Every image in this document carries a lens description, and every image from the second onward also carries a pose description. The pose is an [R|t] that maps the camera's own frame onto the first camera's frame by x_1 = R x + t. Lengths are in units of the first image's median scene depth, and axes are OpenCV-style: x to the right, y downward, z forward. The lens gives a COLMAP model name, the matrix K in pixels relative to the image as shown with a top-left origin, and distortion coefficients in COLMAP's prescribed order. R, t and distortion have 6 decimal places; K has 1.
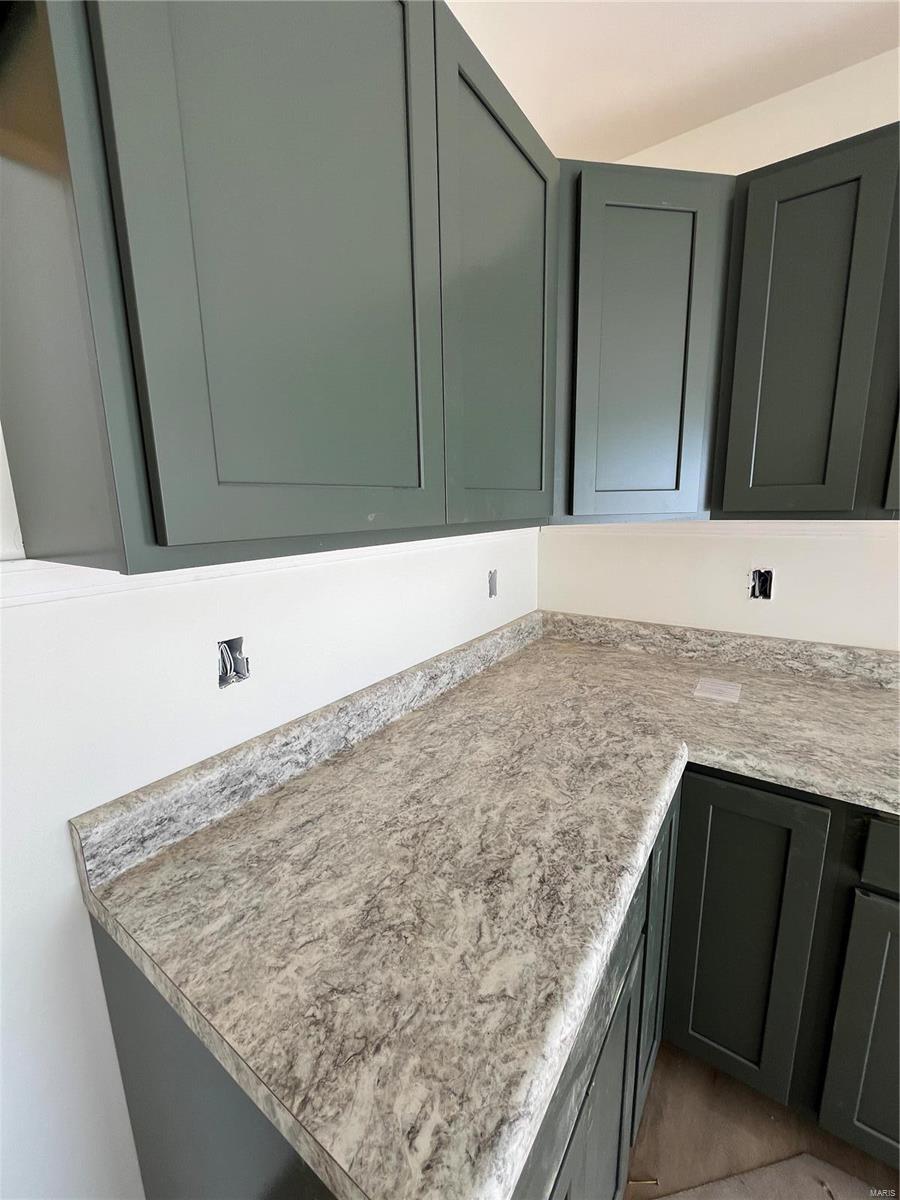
lens RADIAL K [[480.5, 0, 446.9], [0, 480.5, 600.4], [0, 0, 1]] dist [-0.003096, 0.000062]
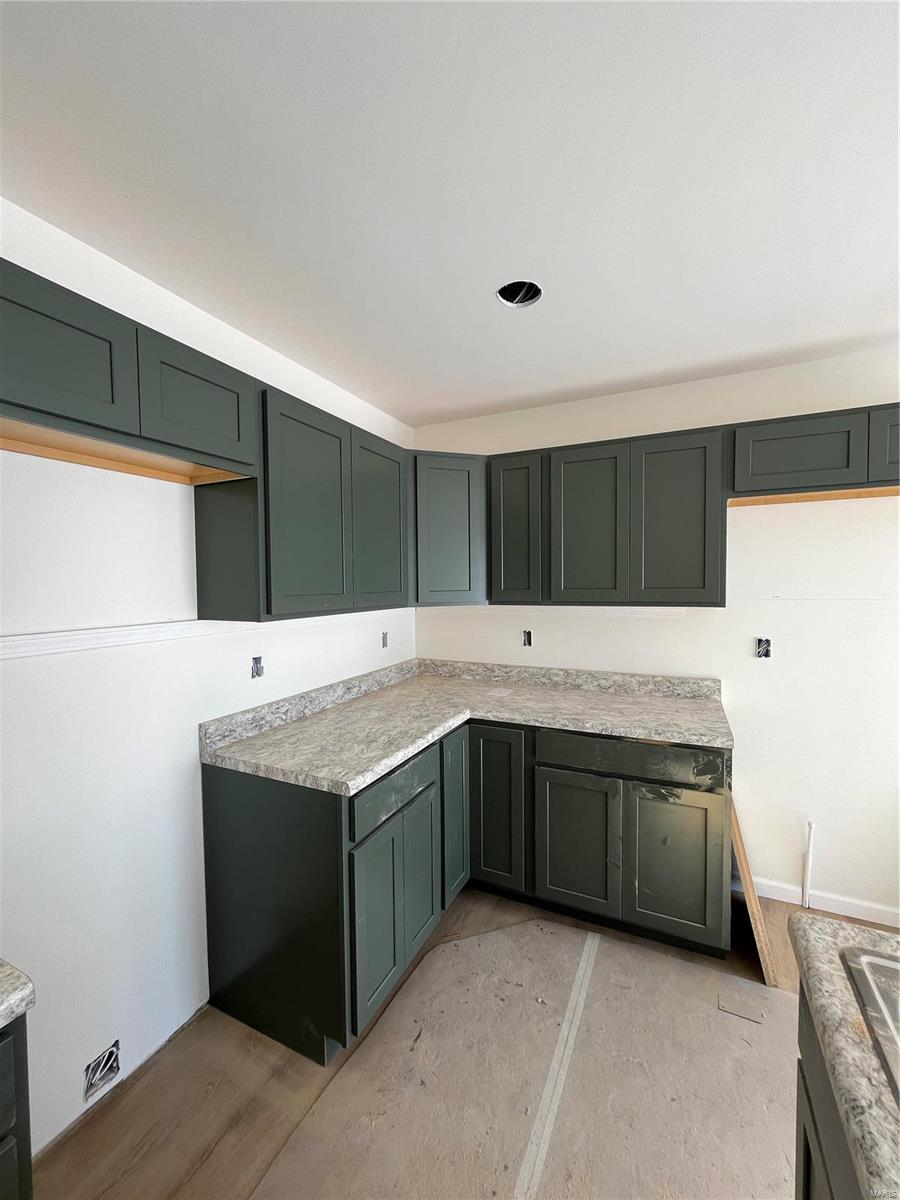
lens RADIAL K [[480.5, 0, 446.0], [0, 480.5, 602.5], [0, 0, 1]] dist [-0.003096, 0.000062]
pose [[0.987107, 0.005916, 0.159952, 0.052034], [0.019005, 0.987915, -0.153828, 0.151840], [-0.158929, 0.154884, 0.975065, -1.103860]]
